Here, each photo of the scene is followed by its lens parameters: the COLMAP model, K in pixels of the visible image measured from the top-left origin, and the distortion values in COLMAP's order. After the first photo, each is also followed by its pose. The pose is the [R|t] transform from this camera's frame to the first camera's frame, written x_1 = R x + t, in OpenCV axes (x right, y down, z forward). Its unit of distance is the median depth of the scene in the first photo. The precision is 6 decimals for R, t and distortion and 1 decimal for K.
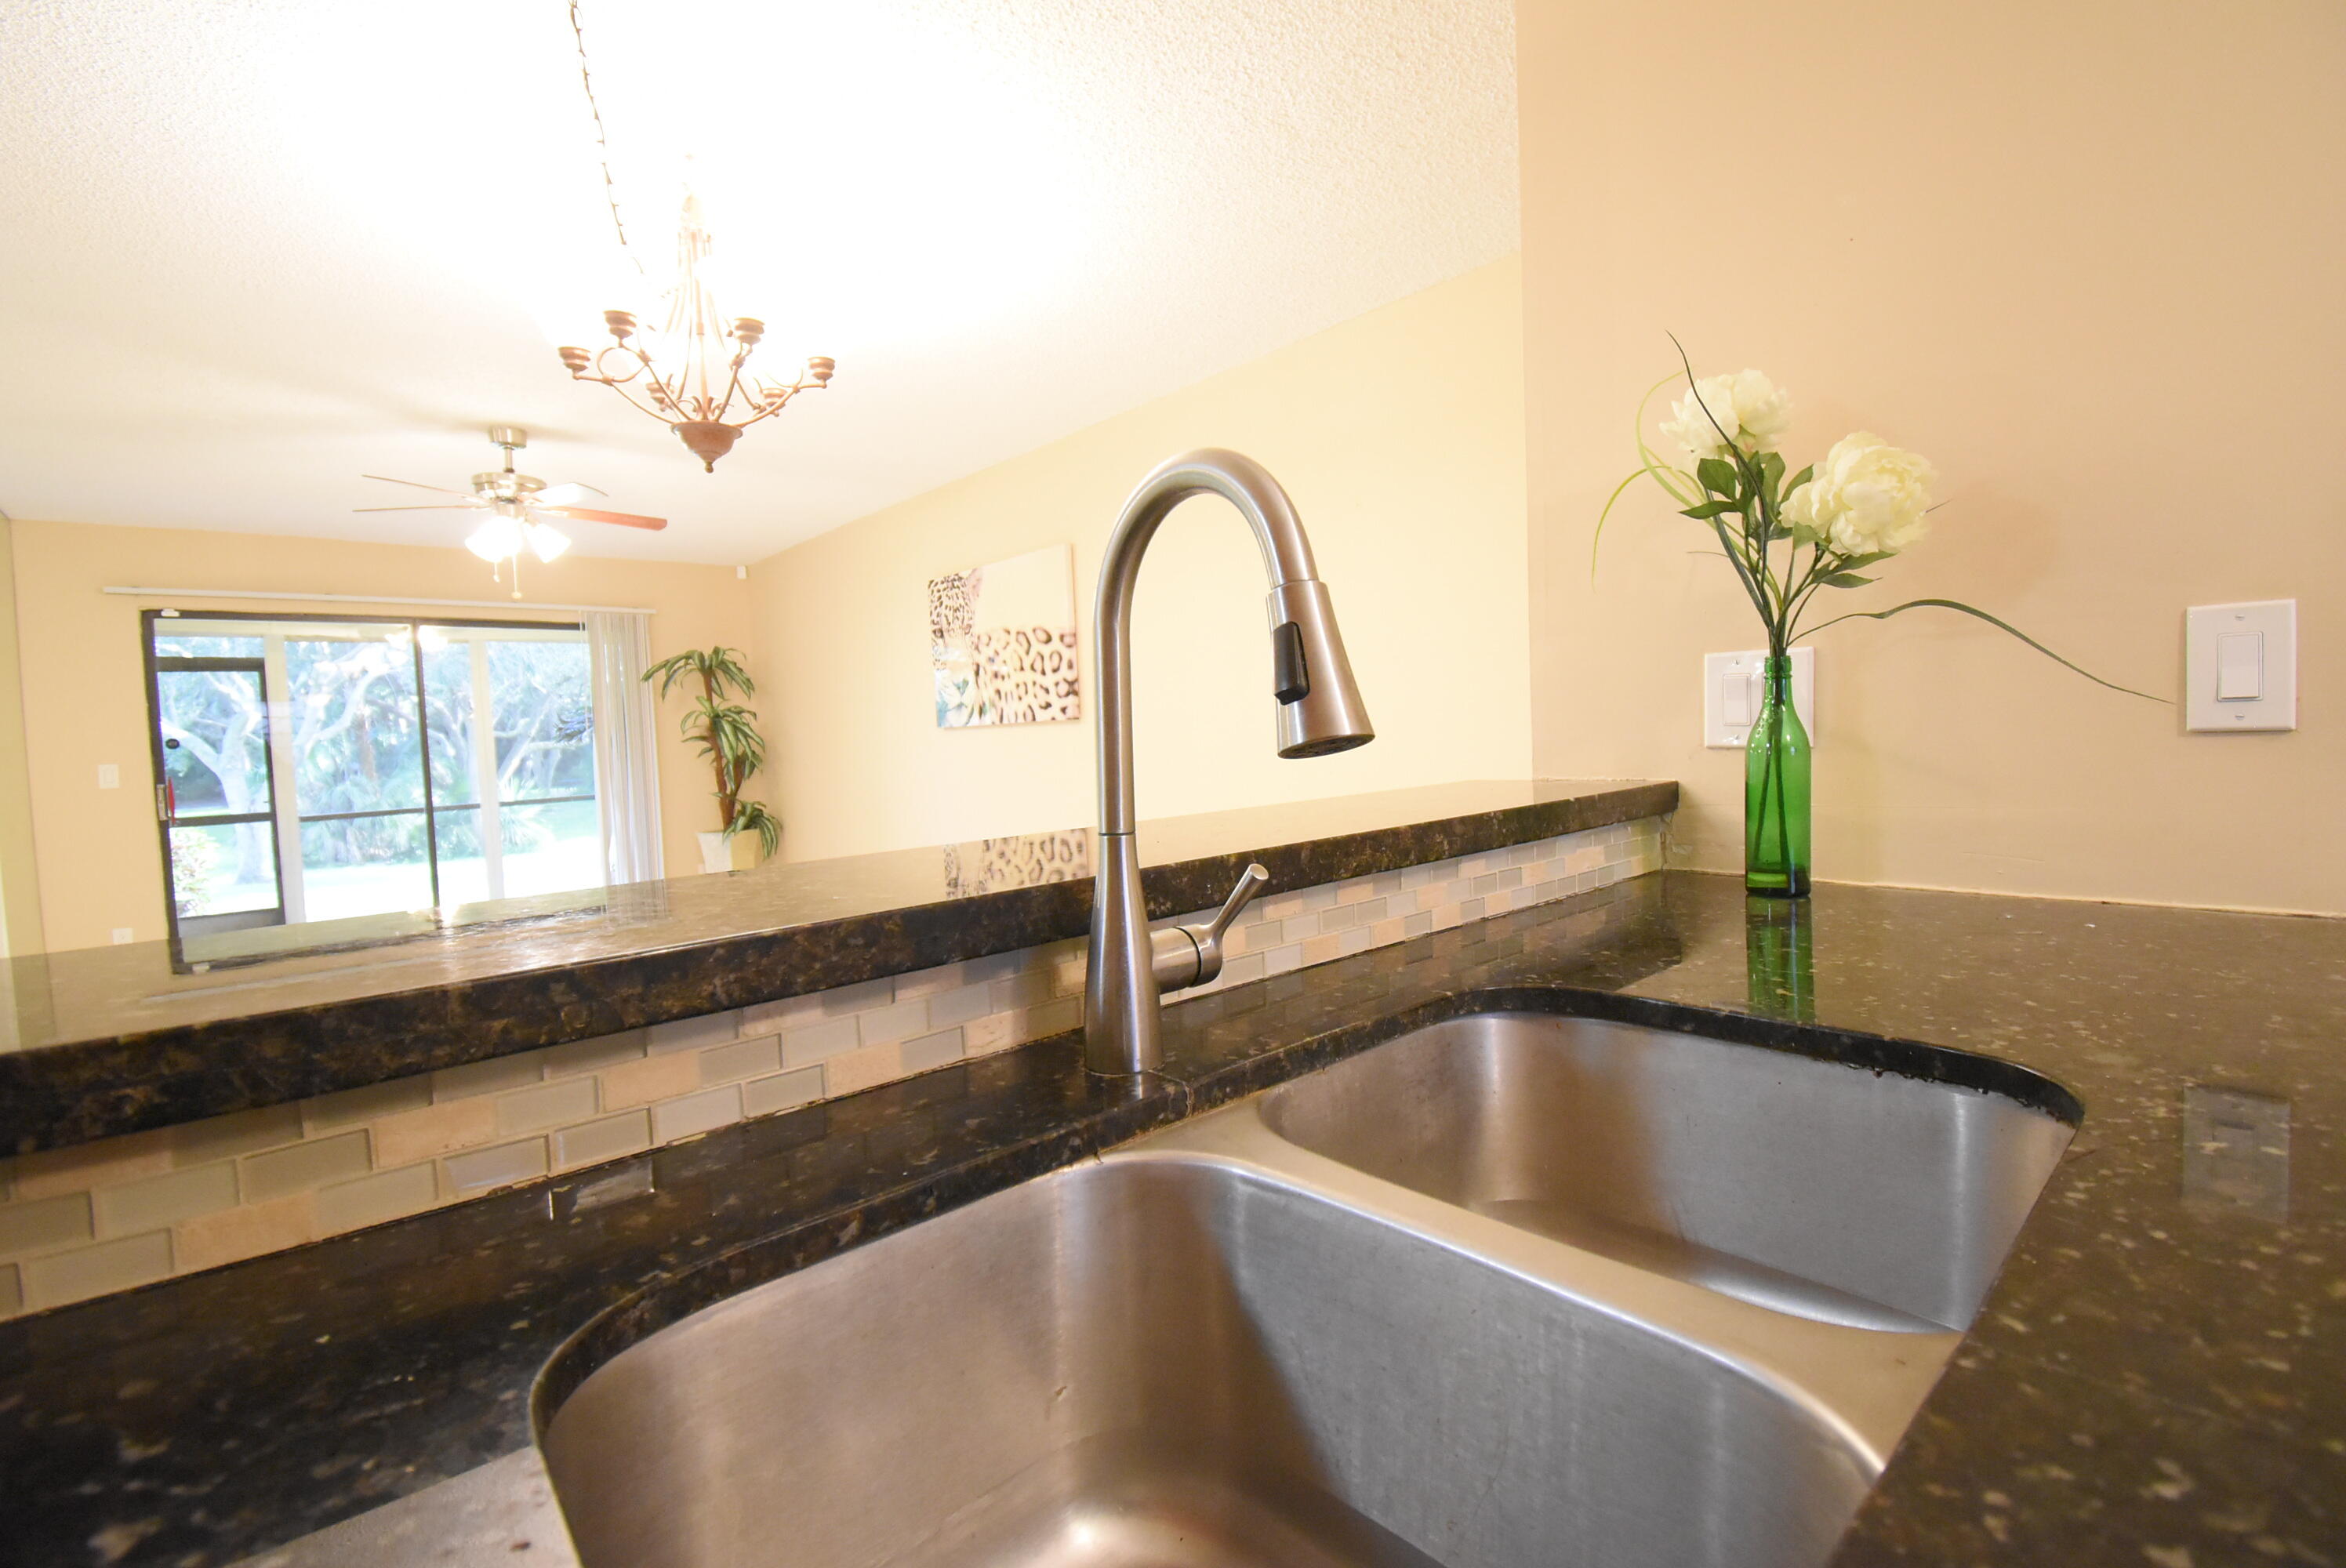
lens RADIAL K [[1039.4, 0, 1178.1], [0, 1039.4, 780.5], [0, 0, 1]] dist [-0.005965, -0.011597]
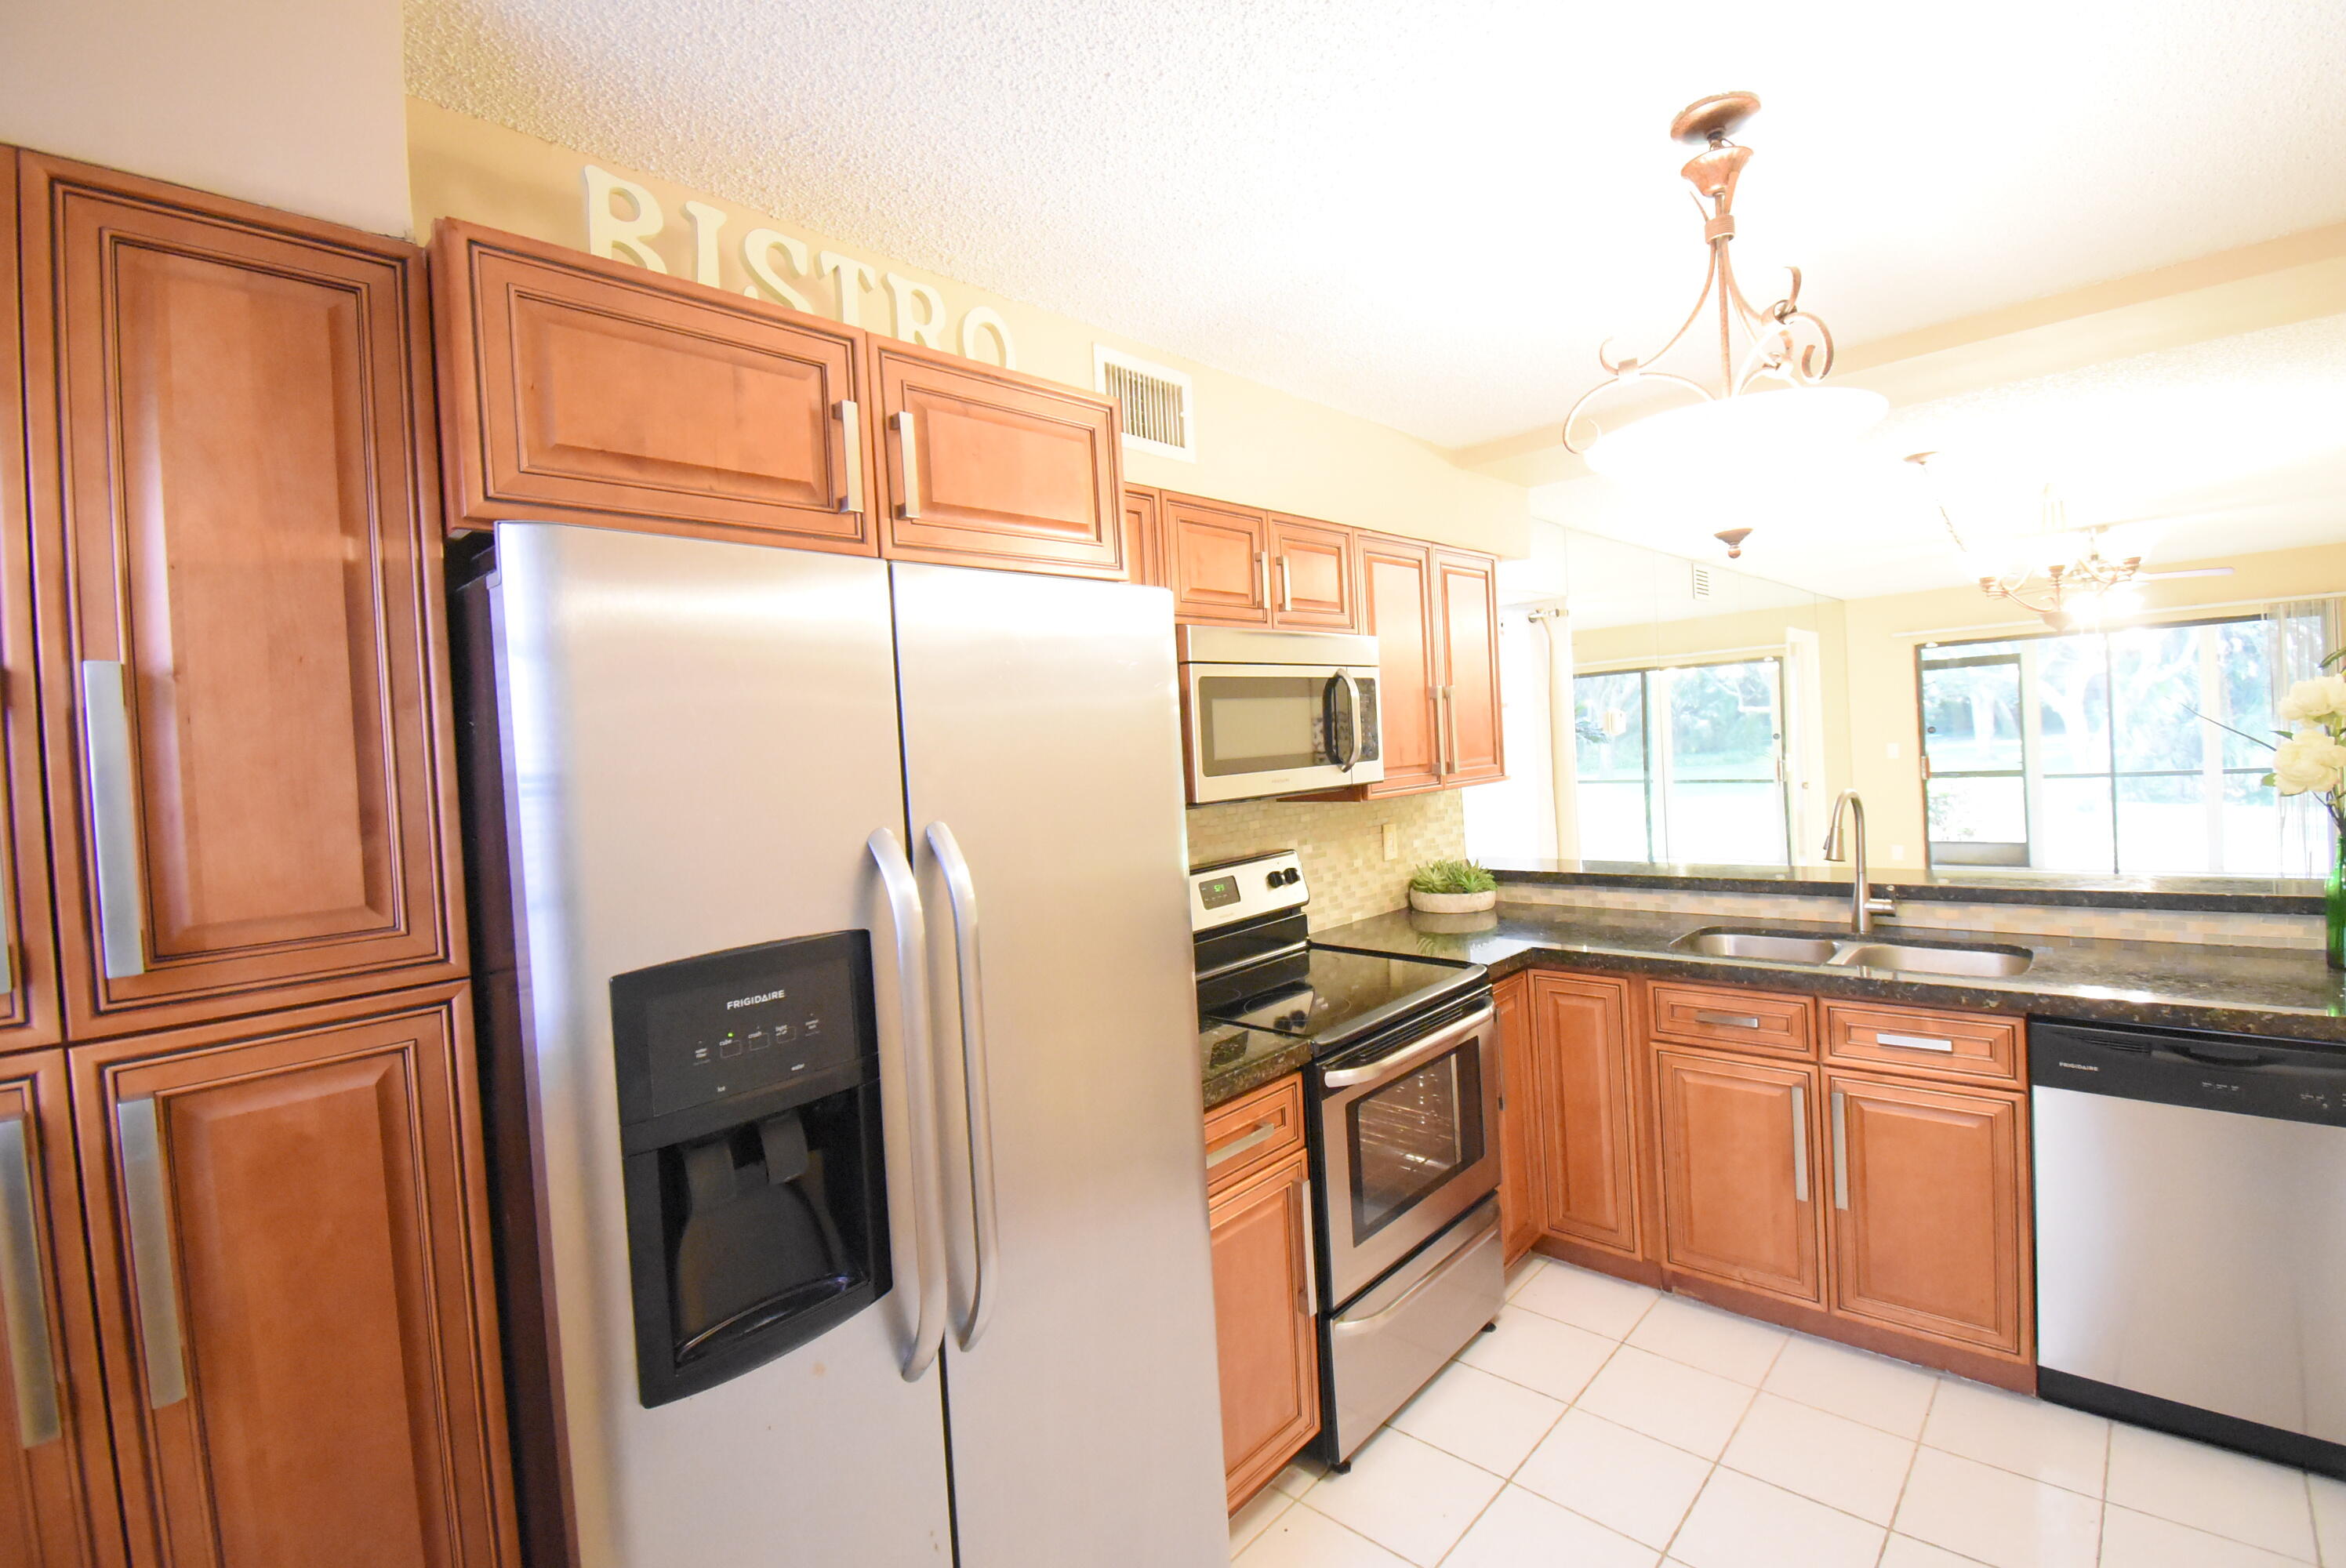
lens RADIAL K [[1039.4, 0, 1189.1], [0, 1039.4, 780.6], [0, 0, 1]] dist [-0.005965, -0.011597]
pose [[0.085723, 0.066980, -0.994065, 0.544472], [0.009425, 0.997639, 0.068033, -0.088888], [0.996274, -0.015201, 0.084889, -0.281855]]
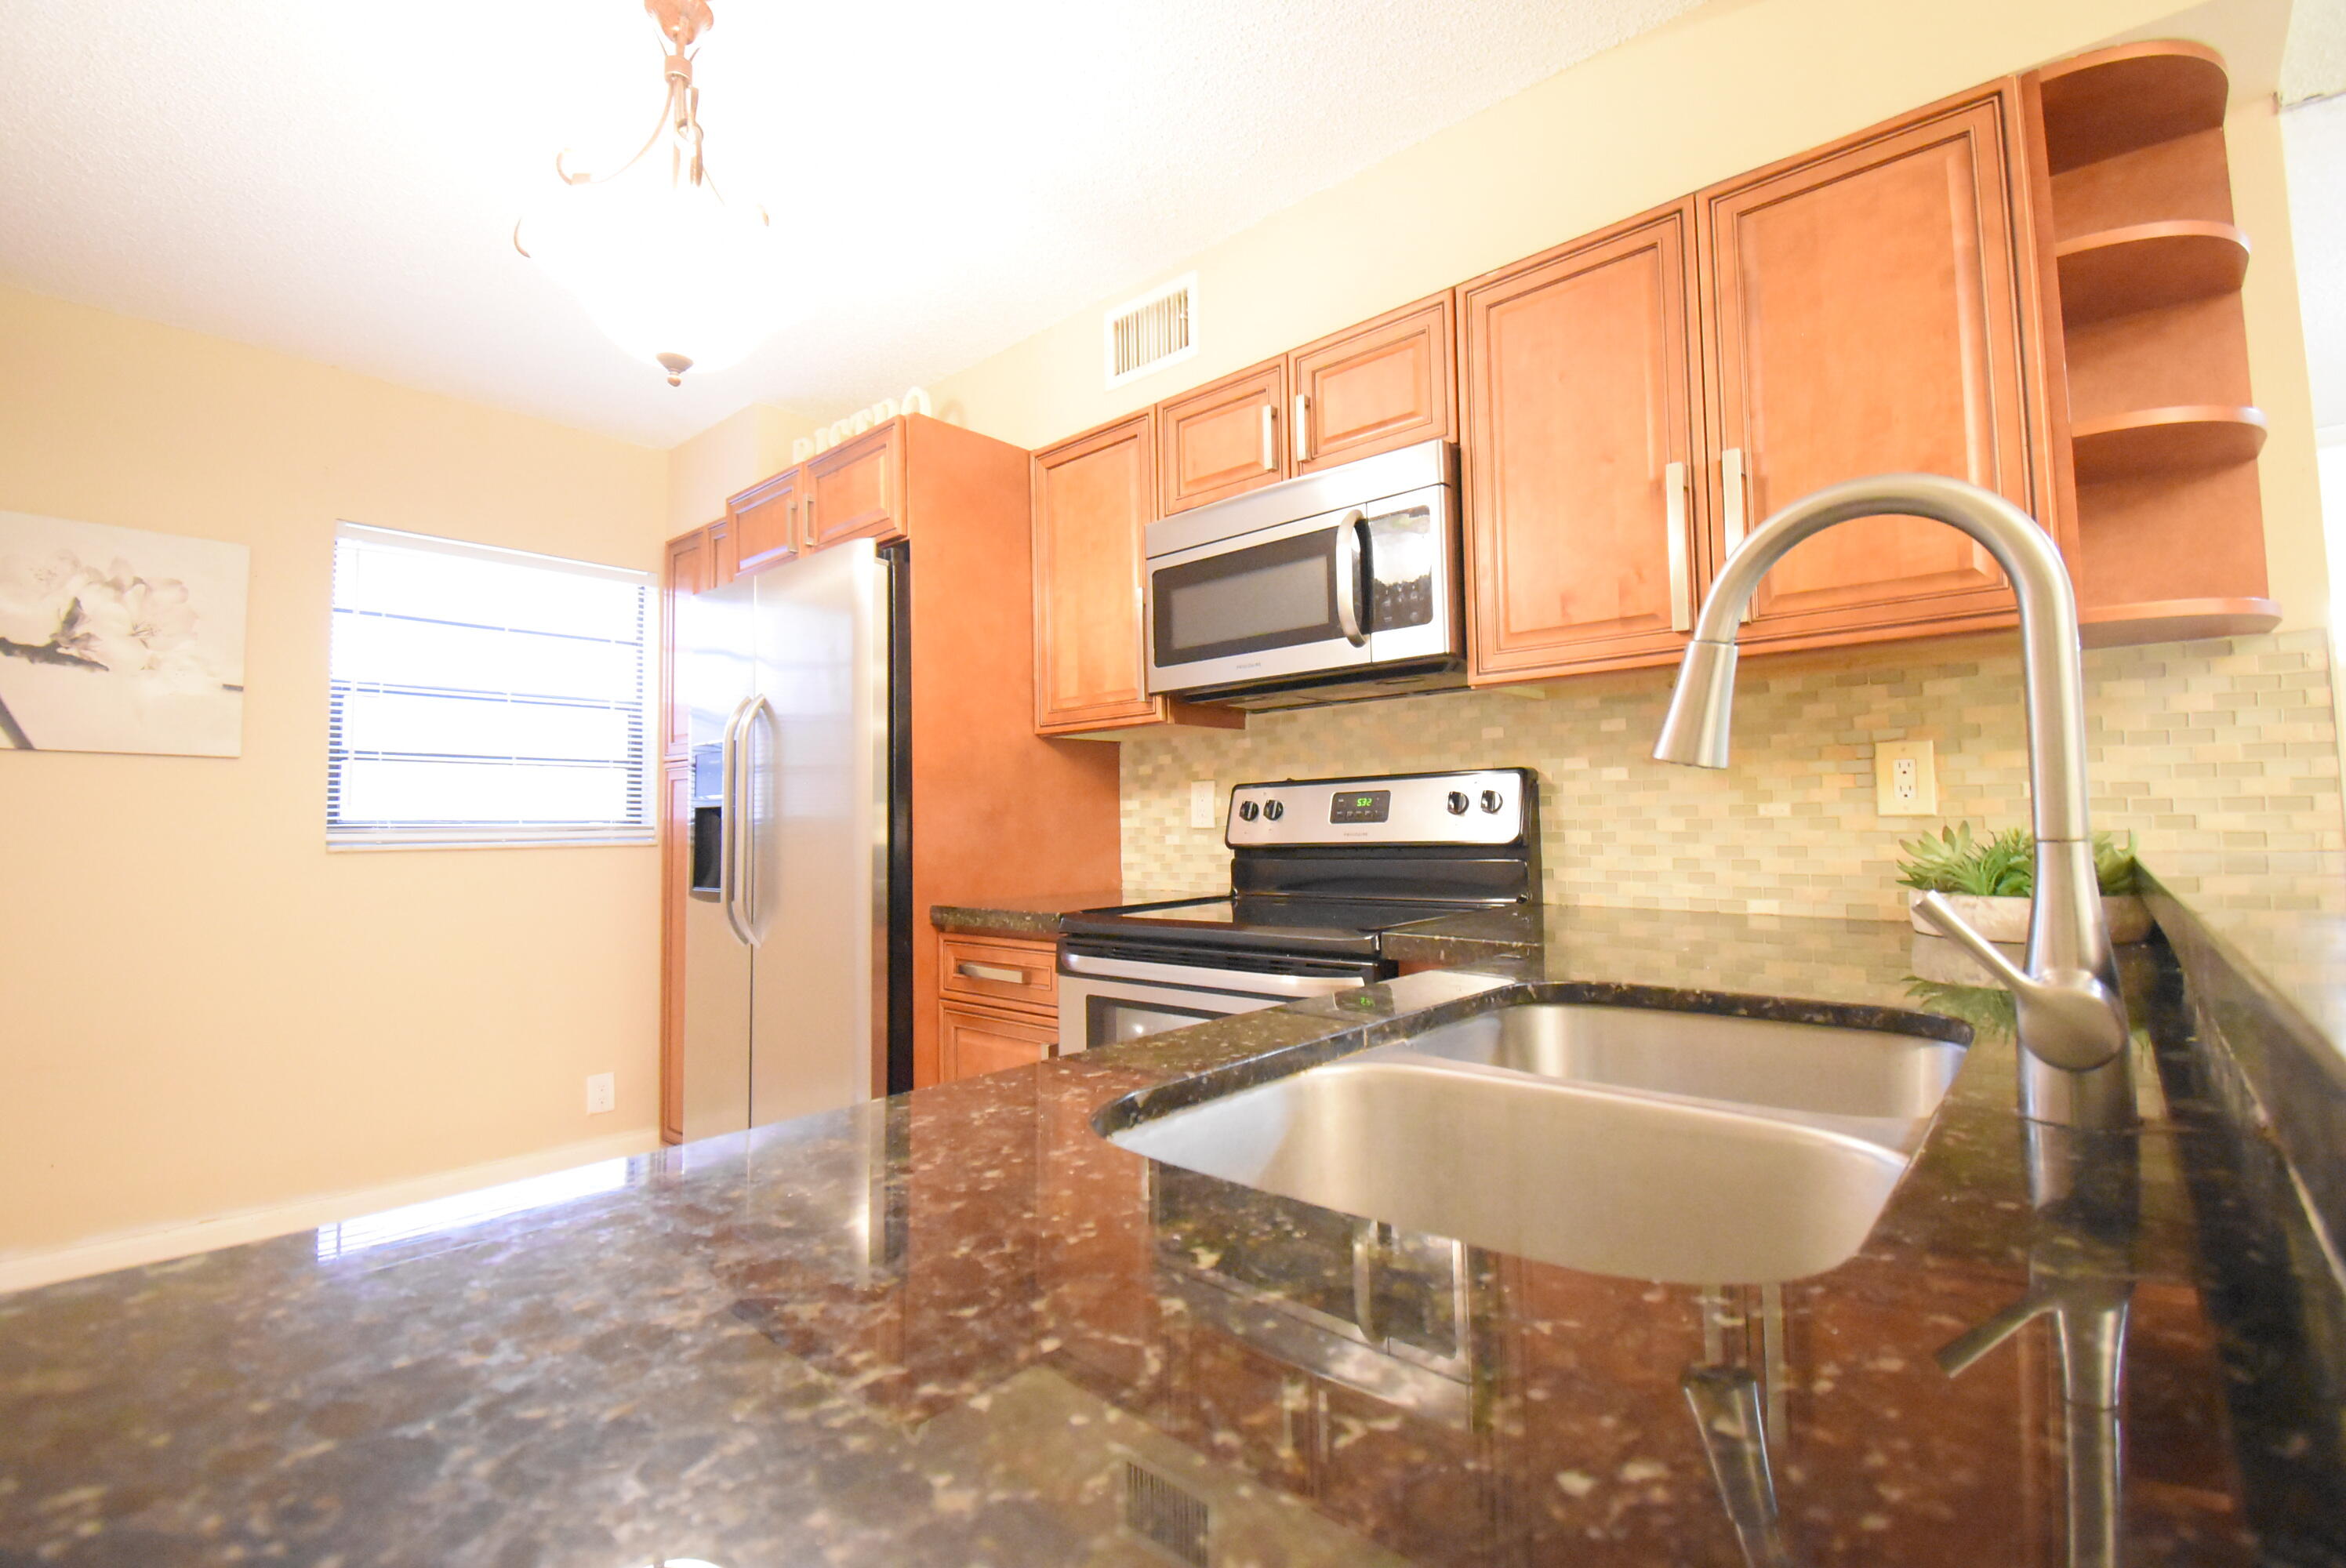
lens RADIAL K [[1039.4, 0, 1183.0], [0, 1039.4, 774.3], [0, 0, 1]] dist [-0.005965, -0.011597]
pose [[-0.993718, 0.048500, -0.100858, 0.108292], [0.048895, 0.998803, -0.001445, -0.006567], [0.100667, -0.006368, -0.994900, 0.254145]]
